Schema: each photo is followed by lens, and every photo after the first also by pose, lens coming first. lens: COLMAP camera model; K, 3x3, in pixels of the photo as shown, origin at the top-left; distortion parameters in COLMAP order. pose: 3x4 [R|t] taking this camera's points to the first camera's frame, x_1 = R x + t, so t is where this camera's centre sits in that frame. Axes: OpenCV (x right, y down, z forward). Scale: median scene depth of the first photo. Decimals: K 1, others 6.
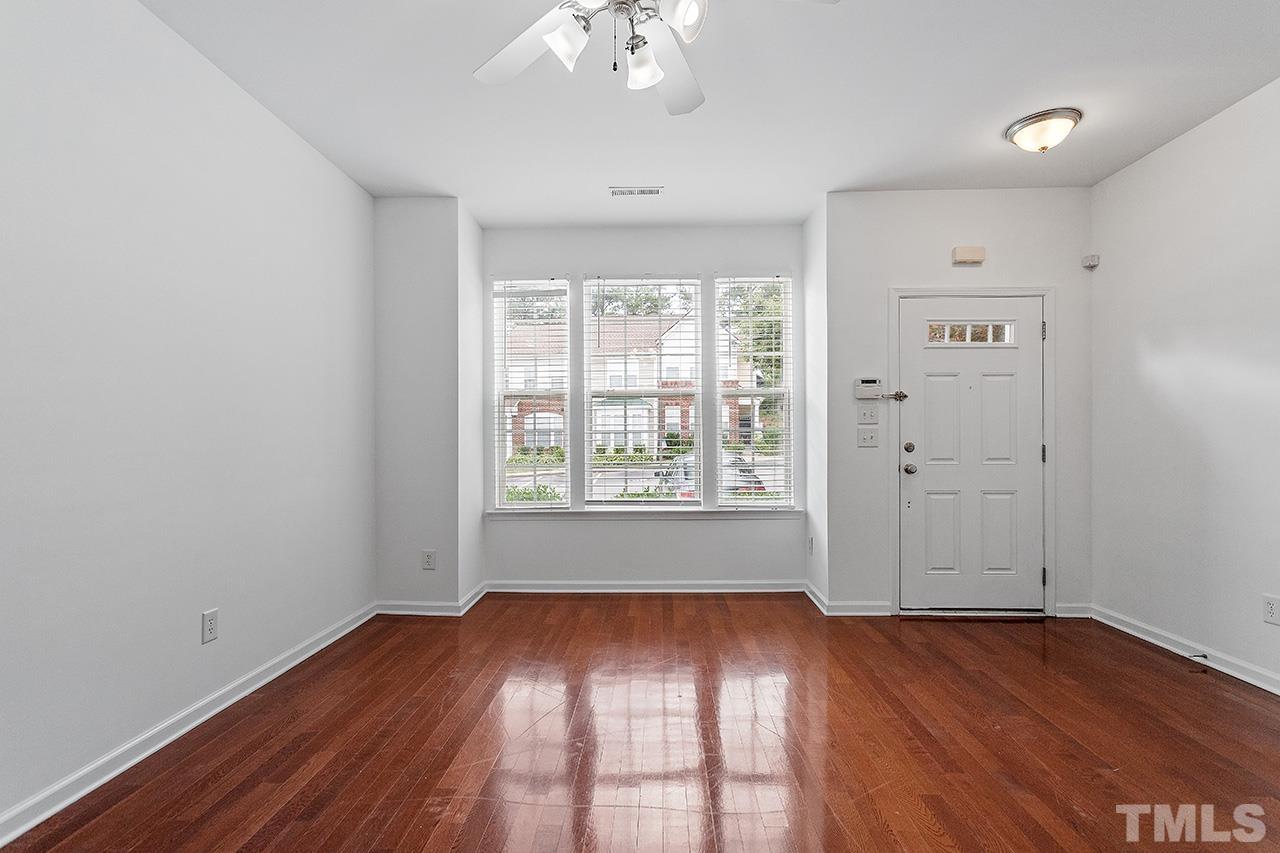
lens RADIAL K [[615.0, 0, 637.1], [0, 615.0, 439.5], [0, 0, 1]] dist [0.000716, 0.000600]
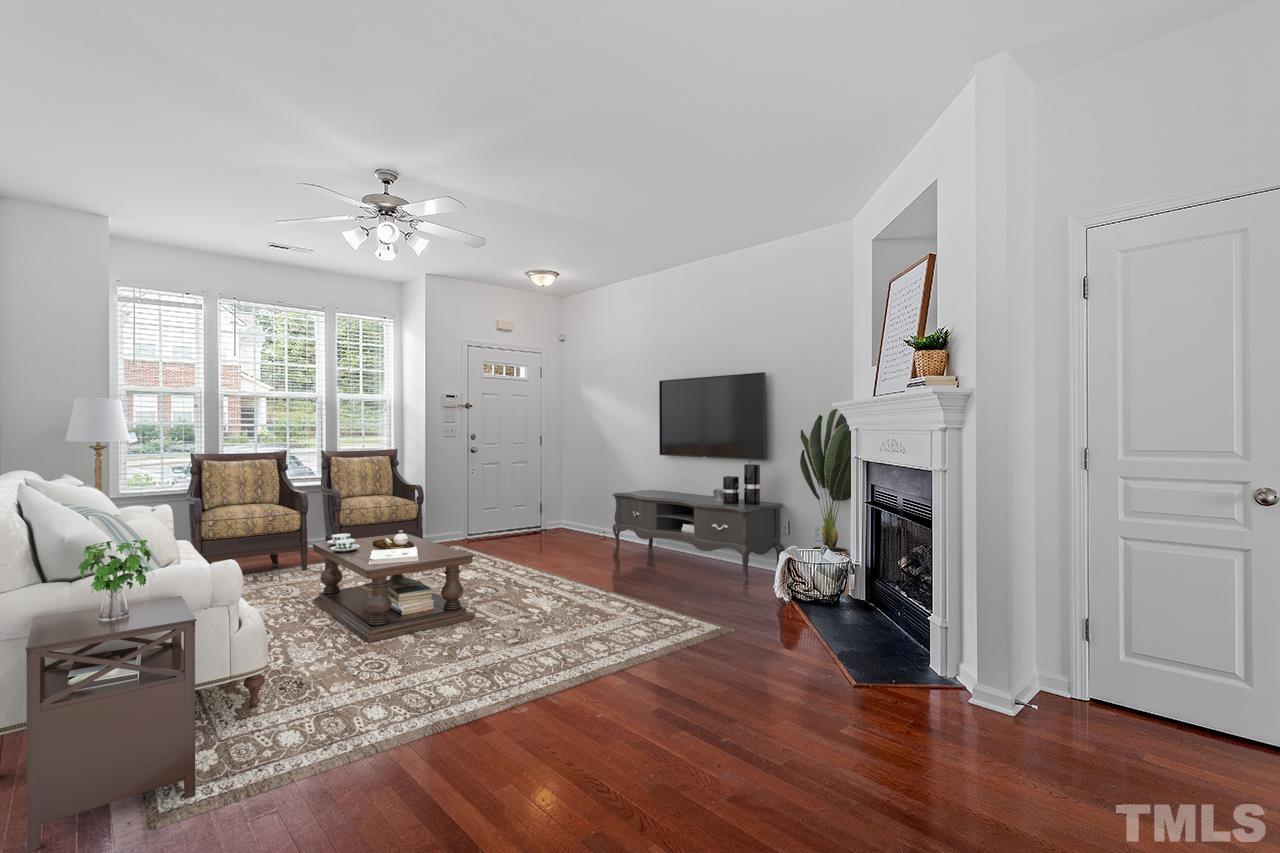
lens RADIAL K [[615.0, 0, 637.1], [0, 615.0, 439.5], [0, 0, 1]] dist [0.000716, 0.000600]
pose [[0.726912, -0.006411, 0.686700, -0.374370], [-0.002186, 0.999930, 0.011649, -0.000174], [-0.686727, -0.009969, 0.726847, -0.507212]]
